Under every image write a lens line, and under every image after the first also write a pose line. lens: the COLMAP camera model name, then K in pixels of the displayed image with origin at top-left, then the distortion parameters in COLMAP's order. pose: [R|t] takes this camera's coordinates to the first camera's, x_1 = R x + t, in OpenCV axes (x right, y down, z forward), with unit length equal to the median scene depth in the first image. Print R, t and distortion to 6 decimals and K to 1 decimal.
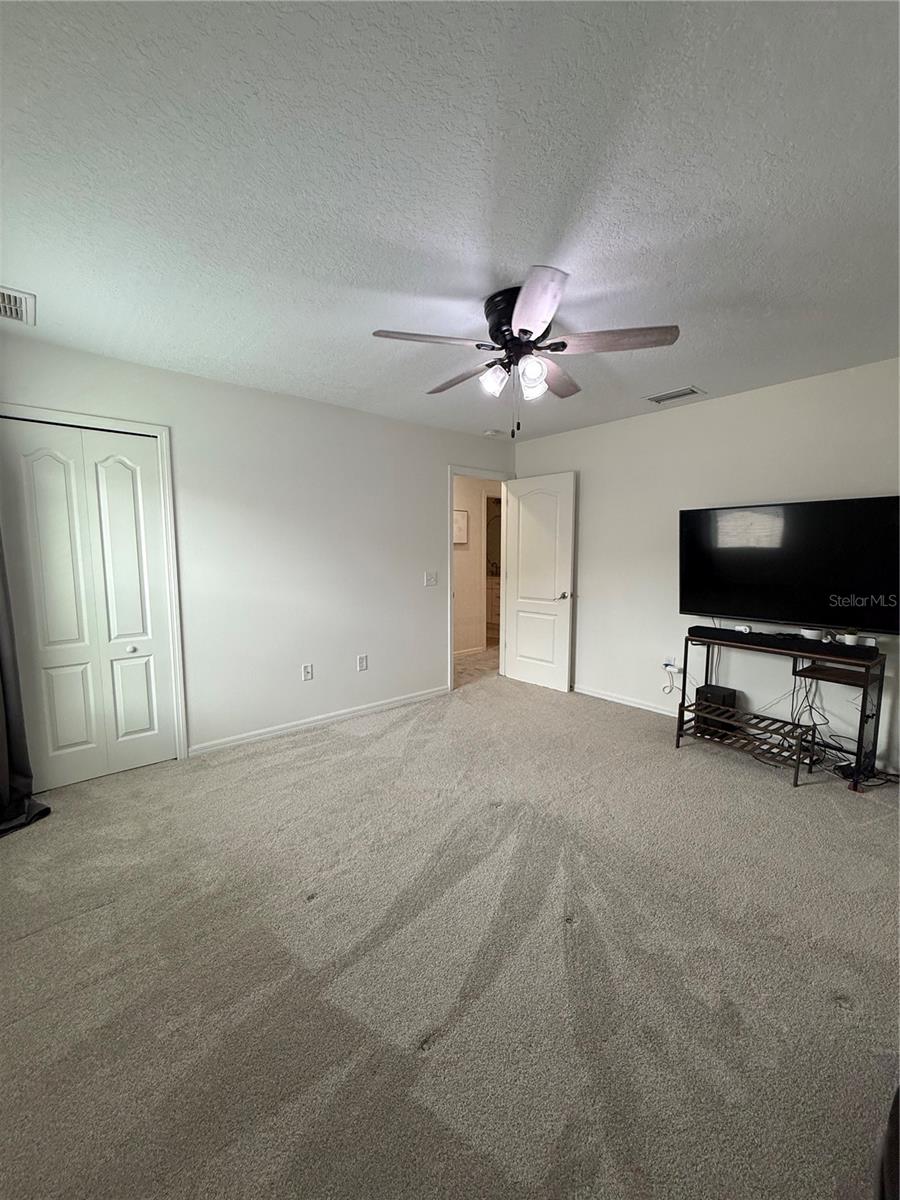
lens RADIAL K [[507.7, 0, 457.5], [0, 507.7, 602.4], [0, 0, 1]] dist [0.000523, 0.000120]
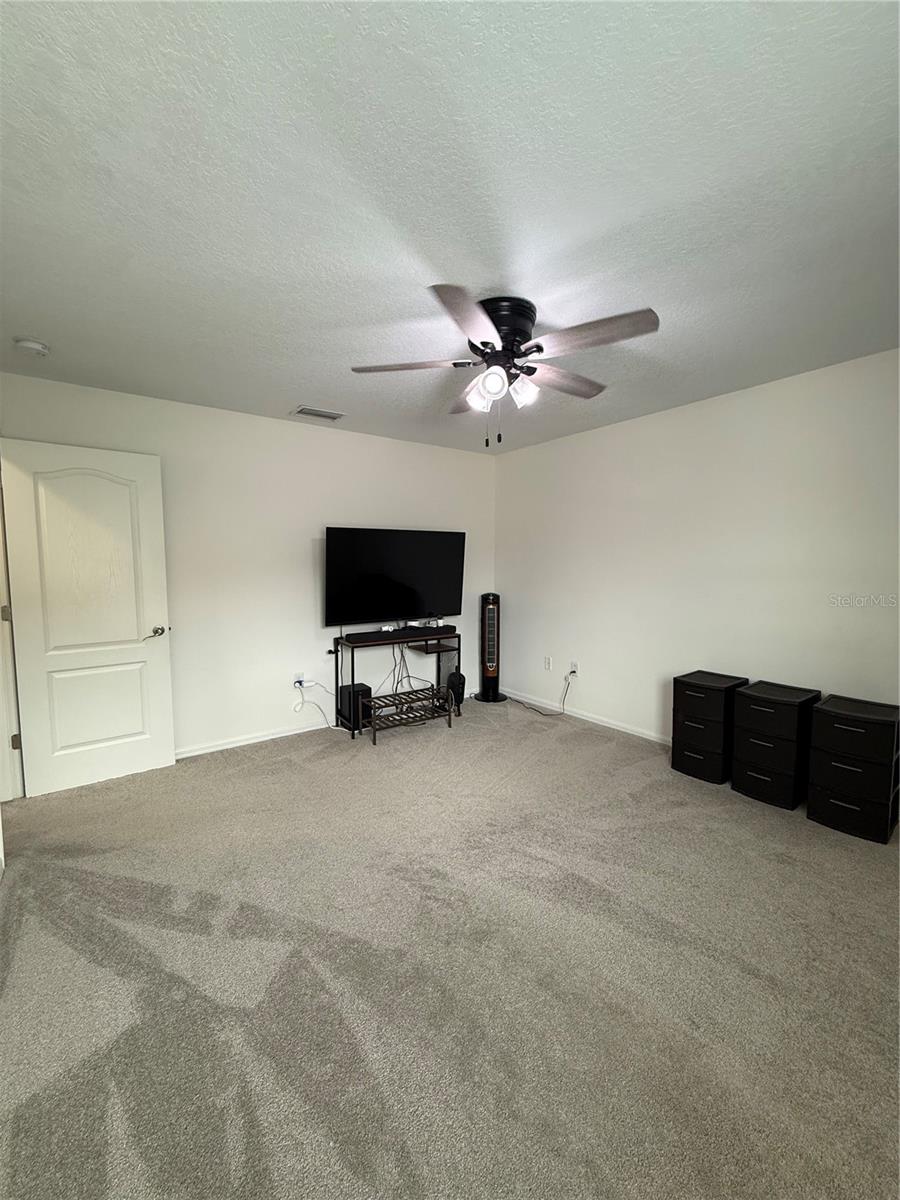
lens RADIAL K [[489.0, 0, 446.8], [0, 489.0, 603.8], [0, 0, 1]] dist [0.000292, 0.000058]
pose [[0.051185, -0.080798, 0.995415, -0.565929], [0.104846, 0.991649, 0.075101, -0.076724], [-0.993170, 0.100521, 0.059229, 0.725497]]
